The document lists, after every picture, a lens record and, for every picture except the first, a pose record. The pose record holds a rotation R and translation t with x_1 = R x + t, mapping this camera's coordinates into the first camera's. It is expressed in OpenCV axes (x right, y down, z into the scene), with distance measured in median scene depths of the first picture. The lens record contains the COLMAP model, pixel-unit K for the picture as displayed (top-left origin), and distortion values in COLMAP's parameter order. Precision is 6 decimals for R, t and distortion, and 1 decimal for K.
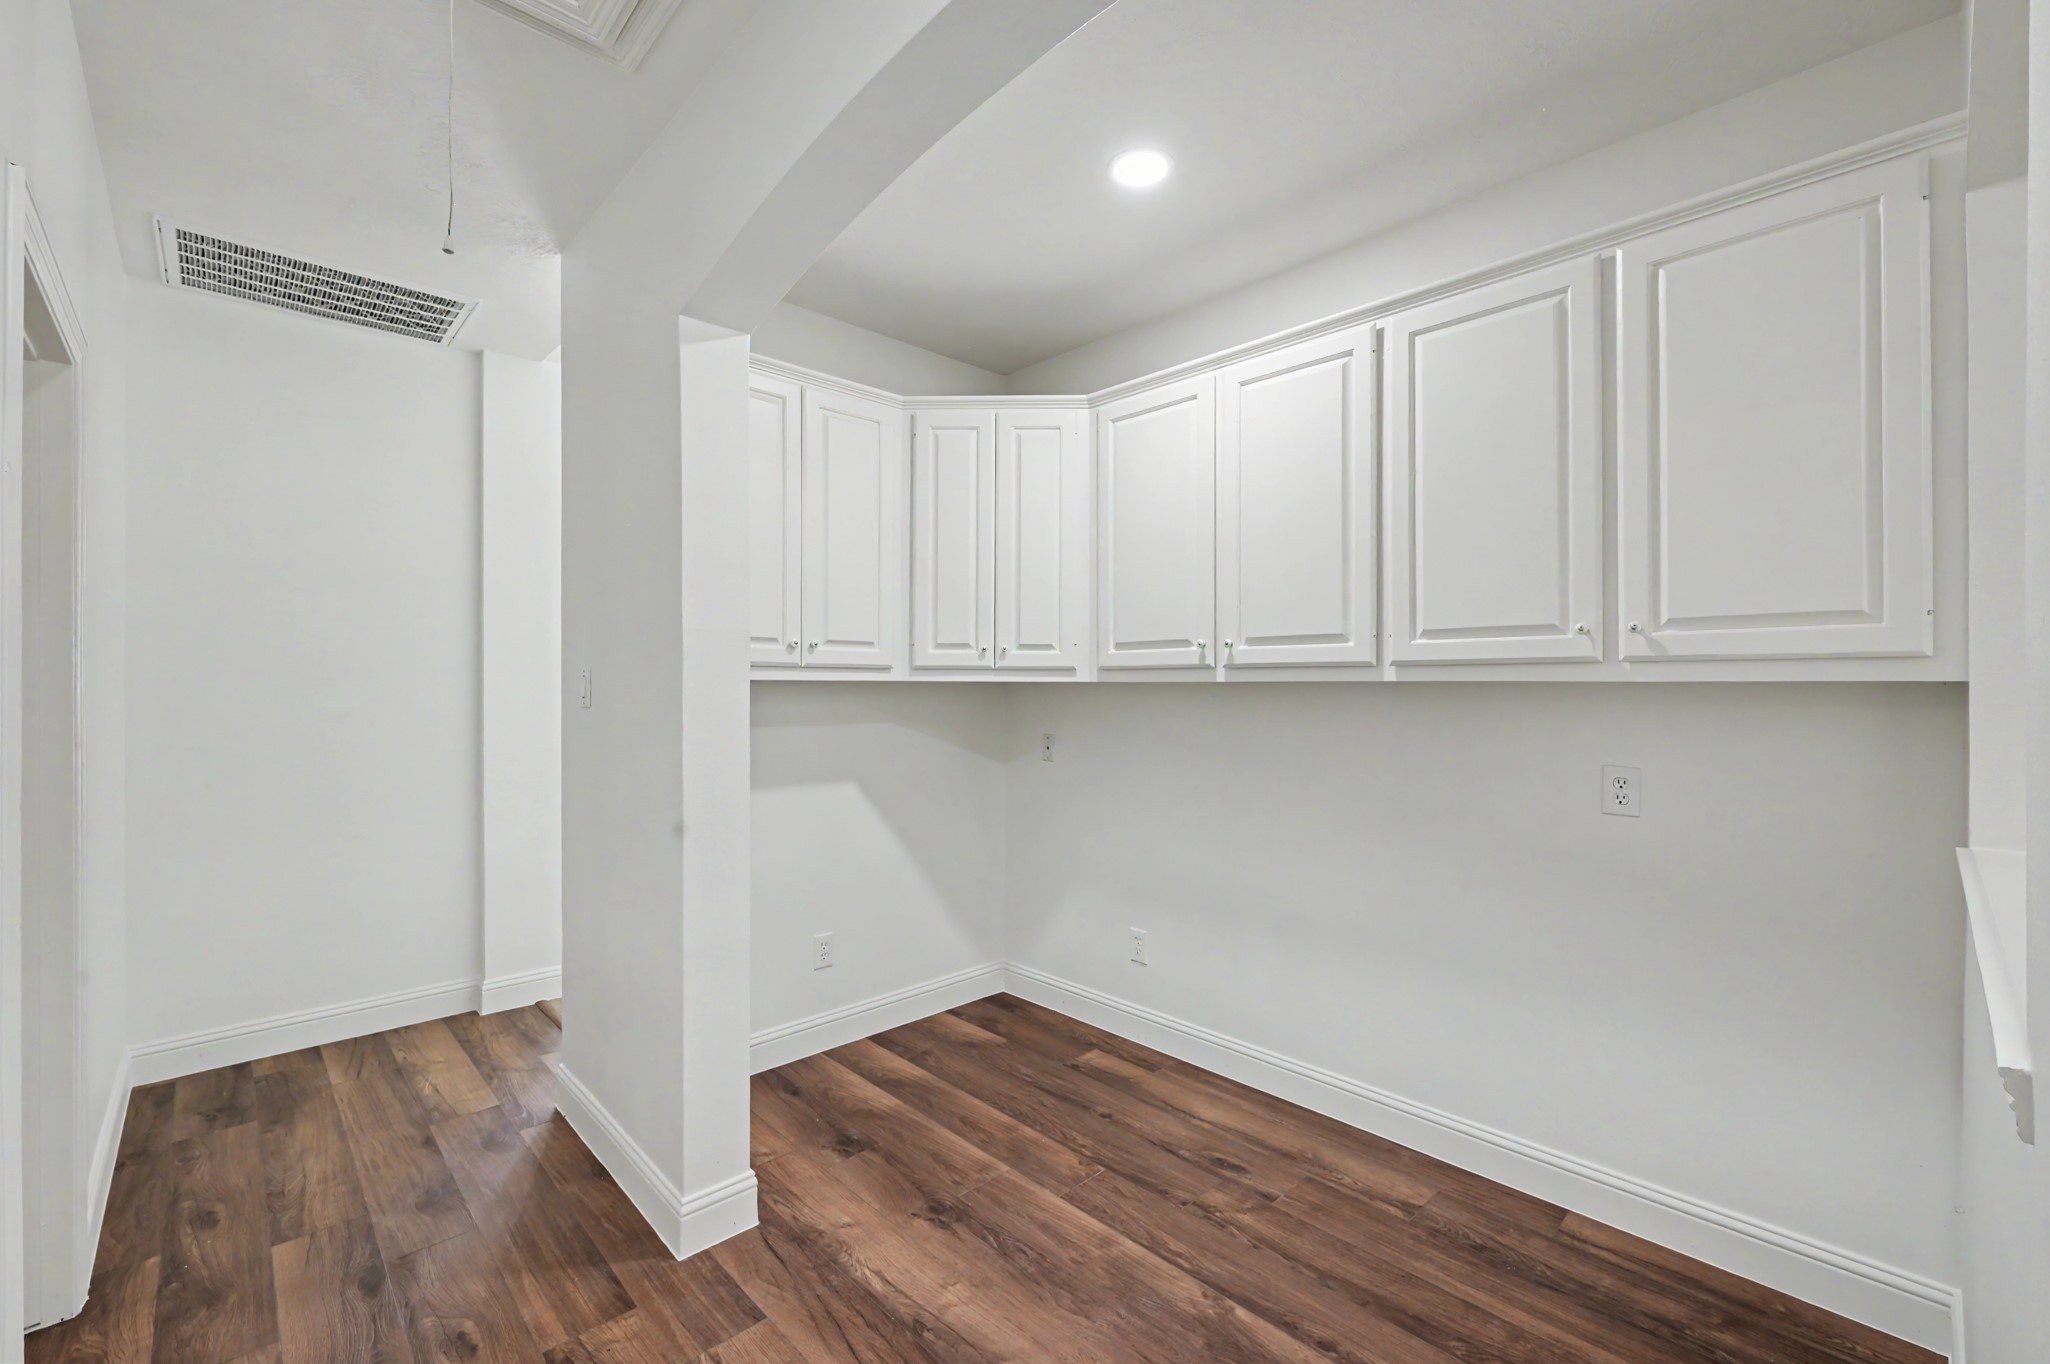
lens RADIAL K [[842.6, 0, 1021.8], [0, 842.6, 686.5], [0, 0, 1]] dist [-0.002307, -0.000174]
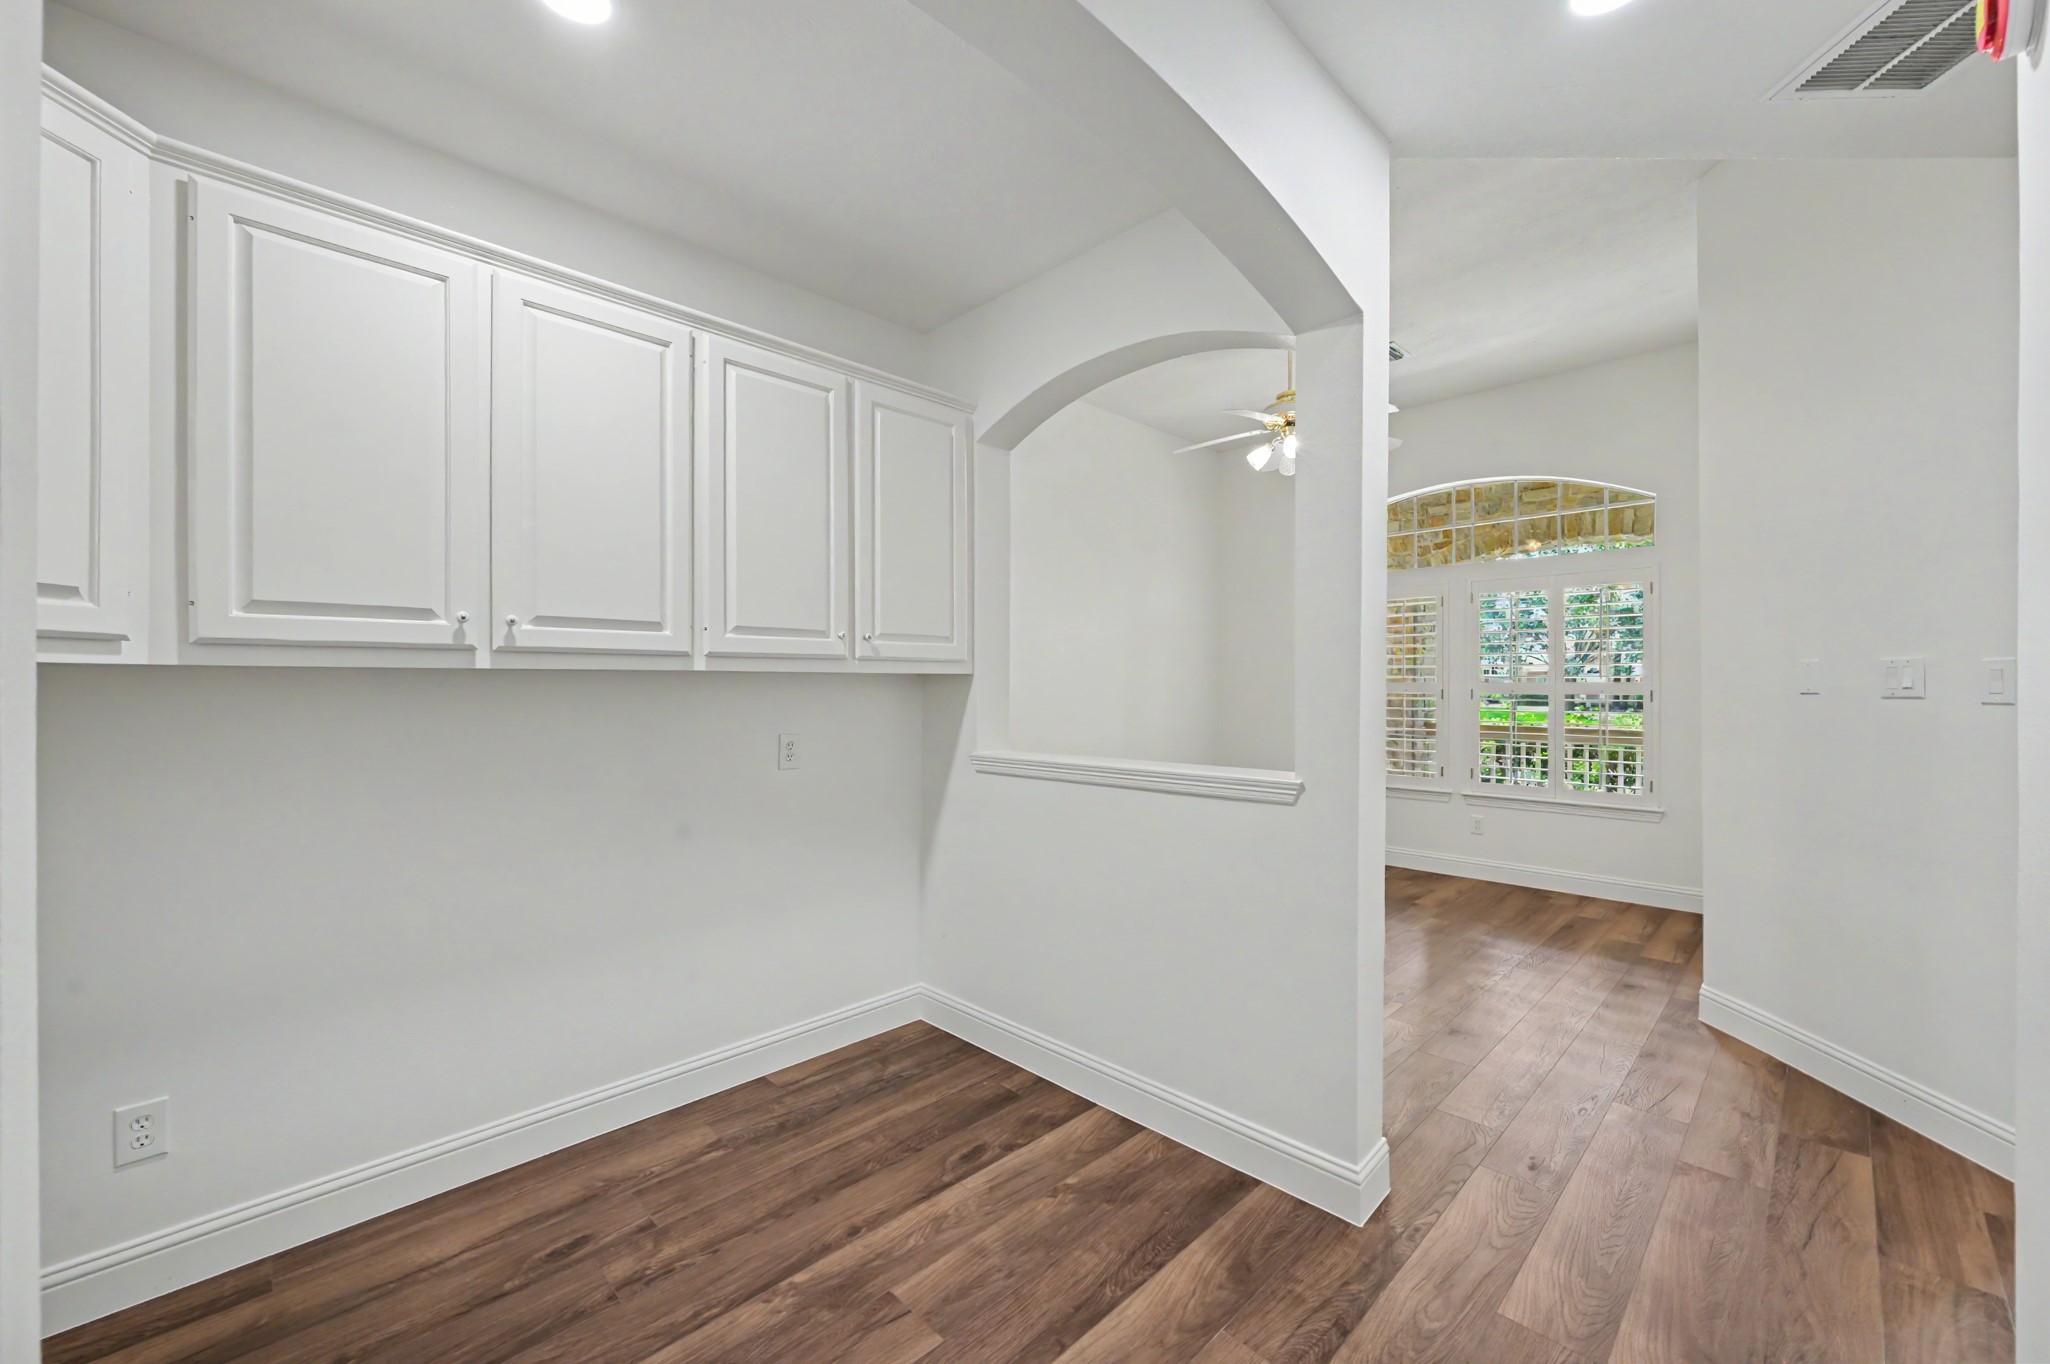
lens RADIAL K [[820.3, 0, 1020.5], [0, 820.3, 680.3], [0, 0, 1]] dist [-0.004187, 0.000702]
pose [[-0.021762, -0.001665, 0.999762, -0.637088], [-0.002643, 0.999995, 0.001608, 0.003435], [-0.999760, -0.002608, -0.021767, 0.634009]]
